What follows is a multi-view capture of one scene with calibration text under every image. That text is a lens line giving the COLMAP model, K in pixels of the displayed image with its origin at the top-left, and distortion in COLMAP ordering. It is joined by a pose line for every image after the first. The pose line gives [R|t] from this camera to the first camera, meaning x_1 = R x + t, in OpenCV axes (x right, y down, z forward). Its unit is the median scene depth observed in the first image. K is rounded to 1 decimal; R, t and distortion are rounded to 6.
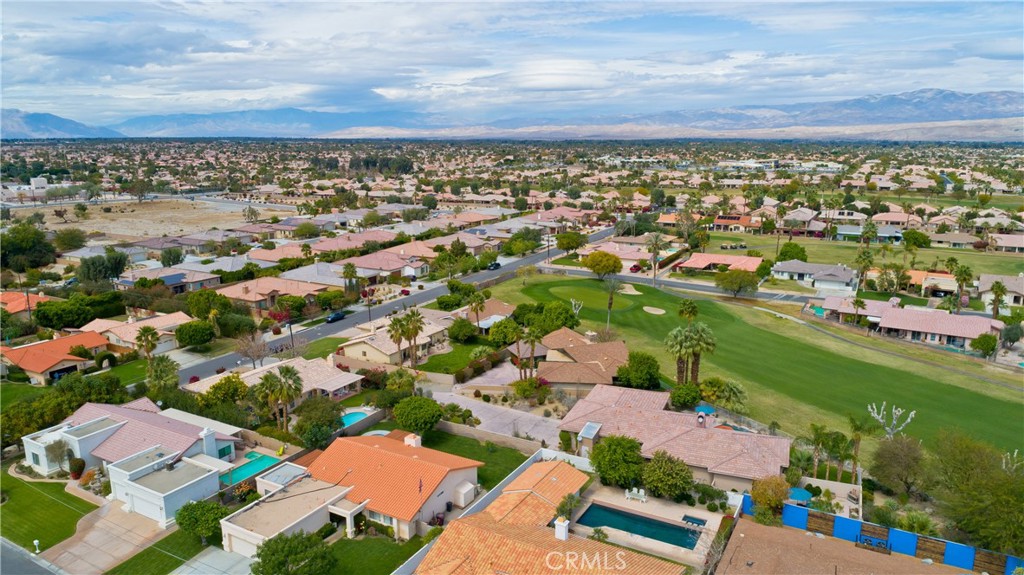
lens RADIAL K [[703.2, 0, 505.1], [0, 703.2, 286.3], [0, 0, 1]] dist [-0.031963, -0.001577]
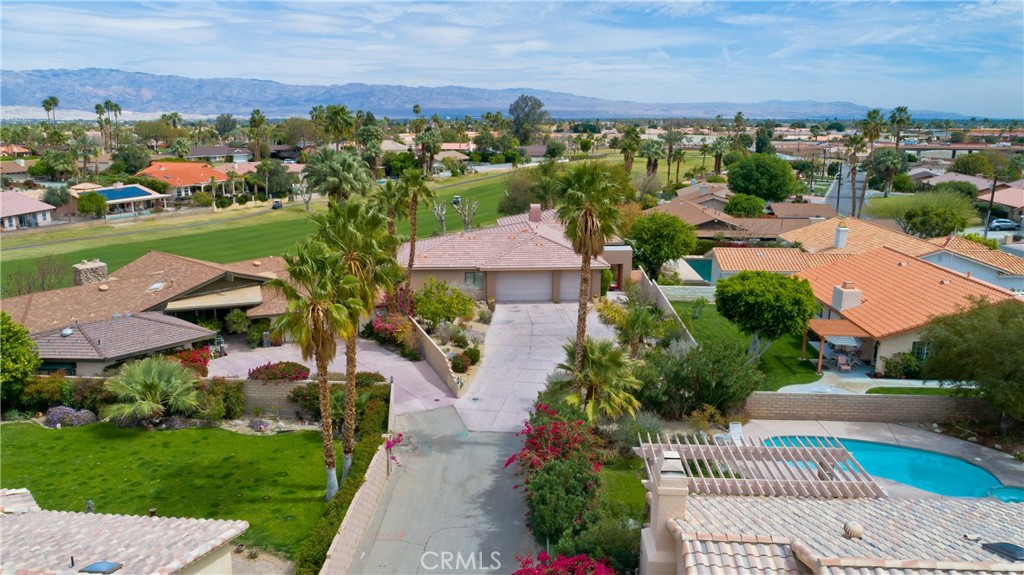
lens RADIAL K [[722.4, 0, 490.9], [0, 722.4, 290.3], [0, 0, 1]] dist [-0.017861, 0.003410]
pose [[-0.441246, -0.207135, 0.873154, -0.360011], [0.185182, 0.931037, 0.314447, -0.005345], [-0.878072, 0.300441, -0.372459, 1.034356]]
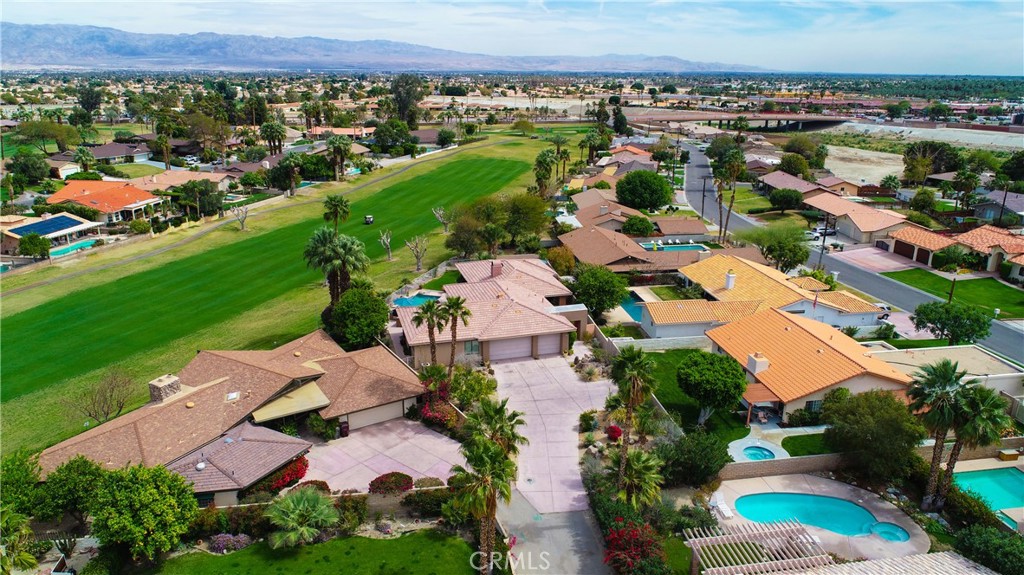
lens RADIAL K [[672.3, 0, 512.9], [0, 672.3, 286.7], [0, 0, 1]] dist [-0.013387, 0.007172]
pose [[-0.630522, -0.239753, 0.738214, -0.355628], [0.155078, 0.893006, 0.422481, -0.147040], [-0.760522, 0.380865, -0.525879, 1.117233]]
